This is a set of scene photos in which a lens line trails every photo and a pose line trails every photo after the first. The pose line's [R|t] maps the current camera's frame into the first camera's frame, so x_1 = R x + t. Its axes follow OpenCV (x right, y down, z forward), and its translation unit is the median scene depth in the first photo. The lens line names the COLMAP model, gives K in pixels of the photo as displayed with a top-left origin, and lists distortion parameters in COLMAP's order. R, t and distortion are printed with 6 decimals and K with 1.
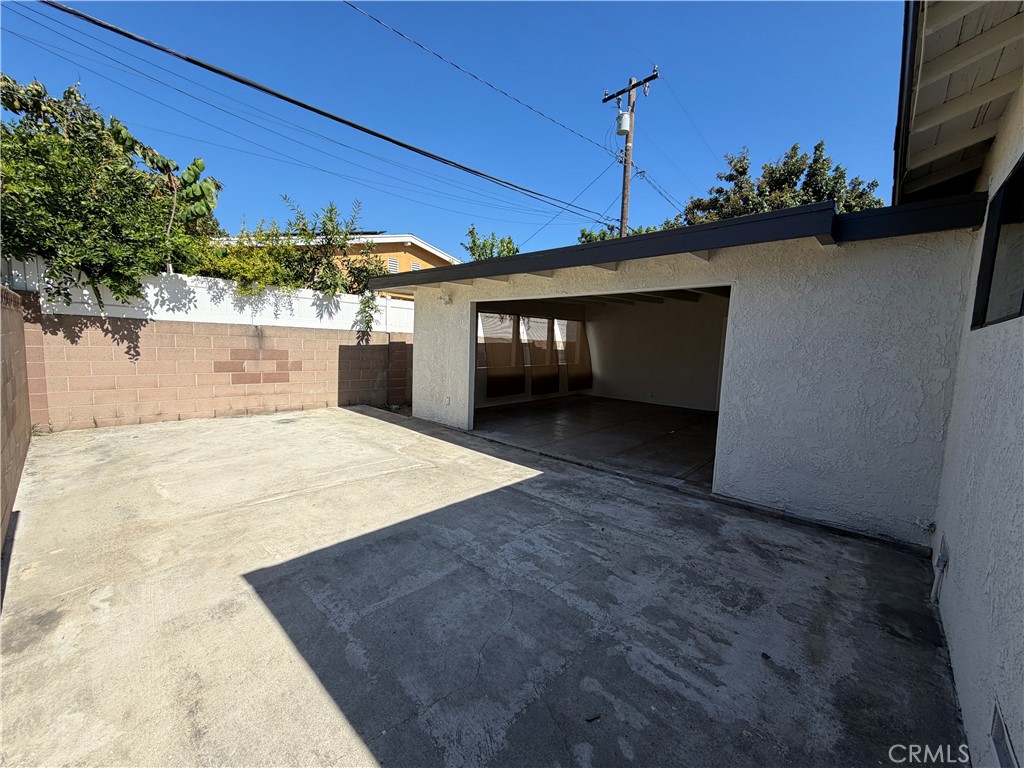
lens RADIAL K [[408.2, 0, 508.1], [0, 408.2, 380.9], [0, 0, 1]] dist [0.000150, -0.000295]
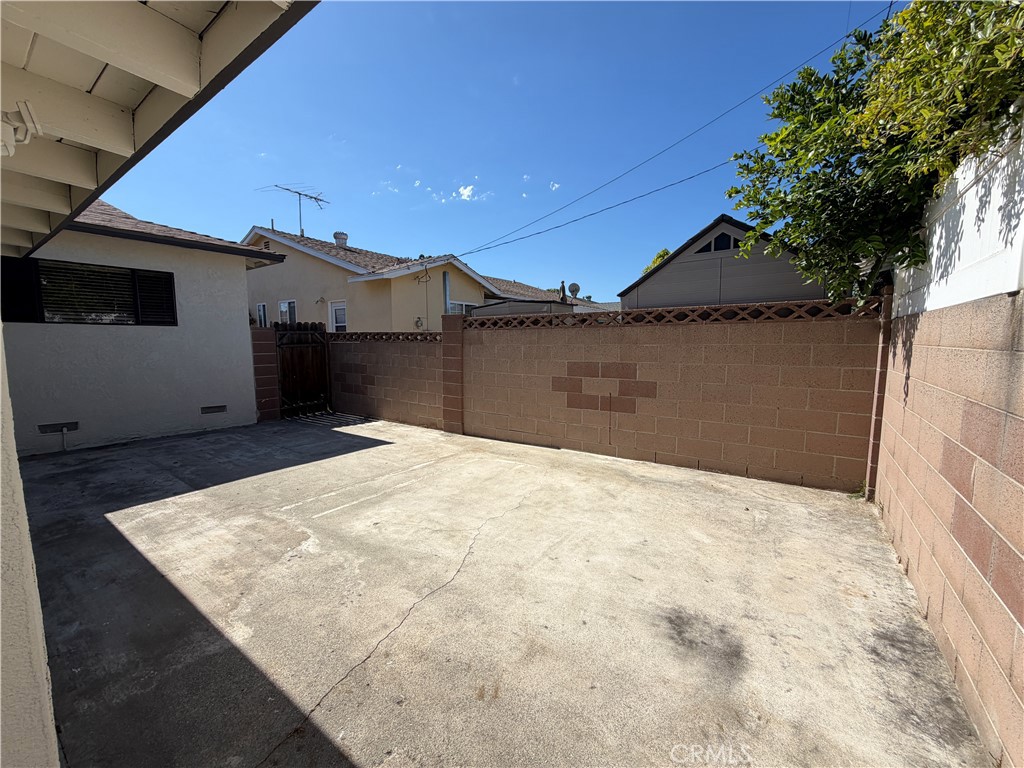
lens RADIAL K [[408.2, 0, 507.6], [0, 408.2, 383.6], [0, 0, 1]] dist [0.000150, -0.000295]
pose [[-0.991406, -0.024062, -0.128586, -0.616775], [-0.048558, 0.980401, 0.190932, -0.206835], [0.121472, 0.195535, -0.973145, 2.058921]]
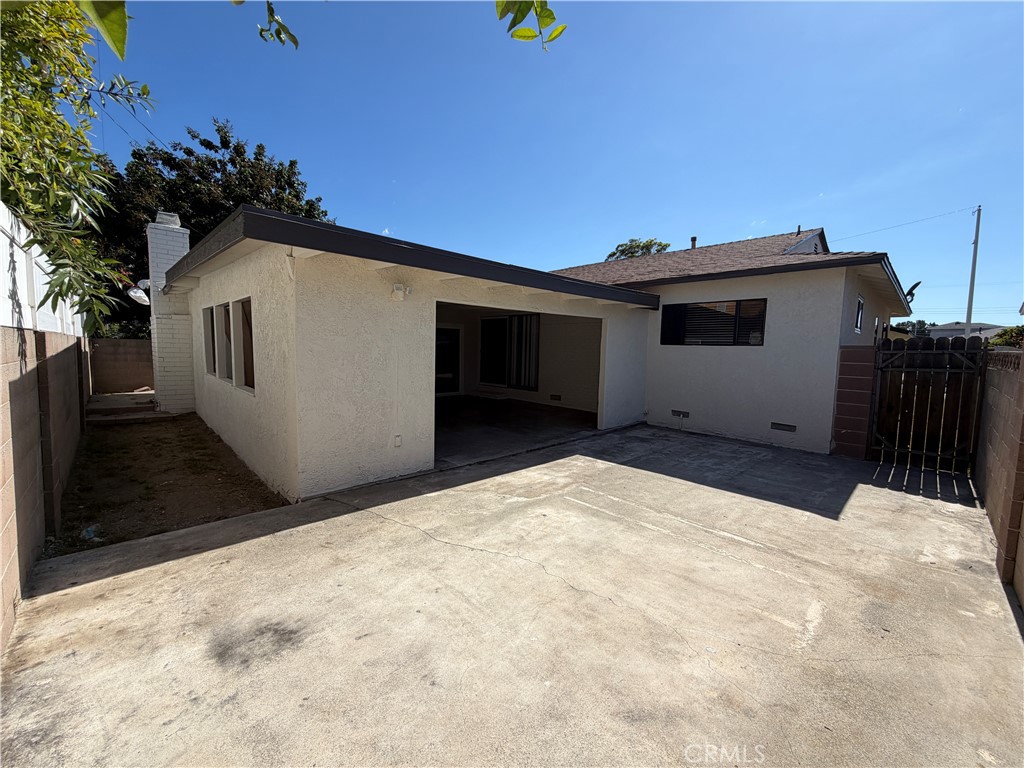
lens RADIAL K [[408.2, 0, 511.4], [0, 408.2, 384.4], [0, 0, 1]] dist [0.000150, -0.000295]
pose [[0.052065, -0.124752, 0.990821, -1.359230], [0.075132, 0.989844, 0.120681, -0.189924], [-0.995813, 0.068159, 0.060909, 1.310060]]
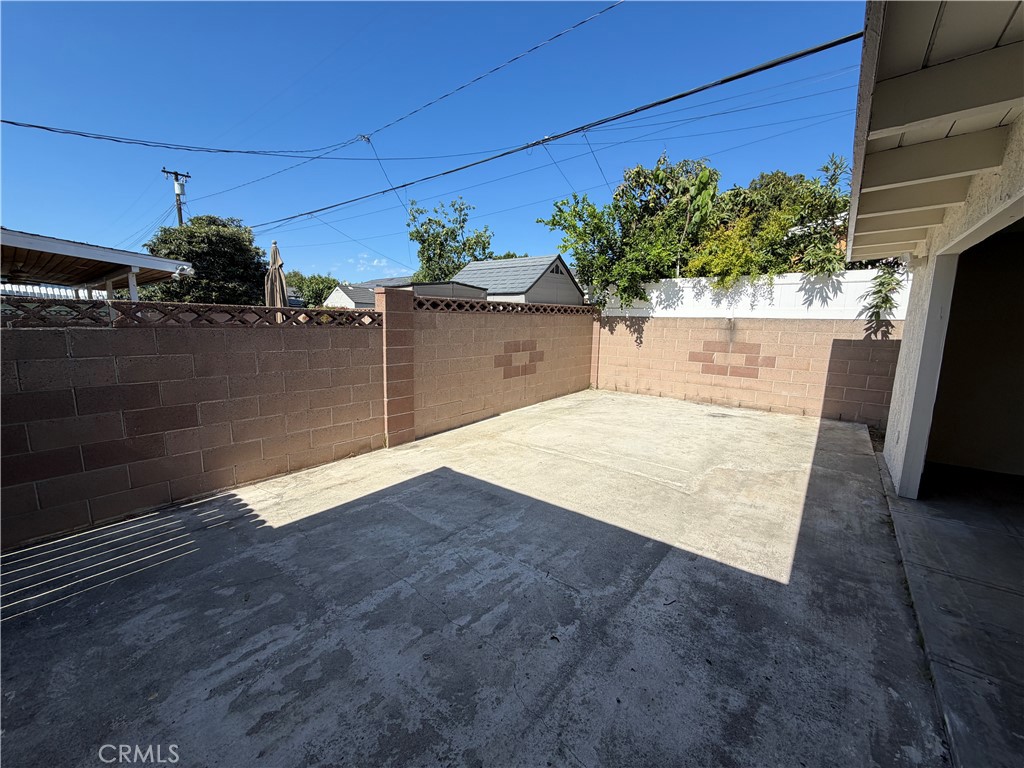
lens RADIAL K [[408.2, 0, 510.2], [0, 408.2, 381.7], [0, 0, 1]] dist [0.000150, -0.000295]
pose [[0.072536, 0.114357, -0.990788, 0.636076], [-0.106836, 0.988580, 0.106281, -0.052814], [0.991627, 0.098143, 0.083925, 0.694535]]
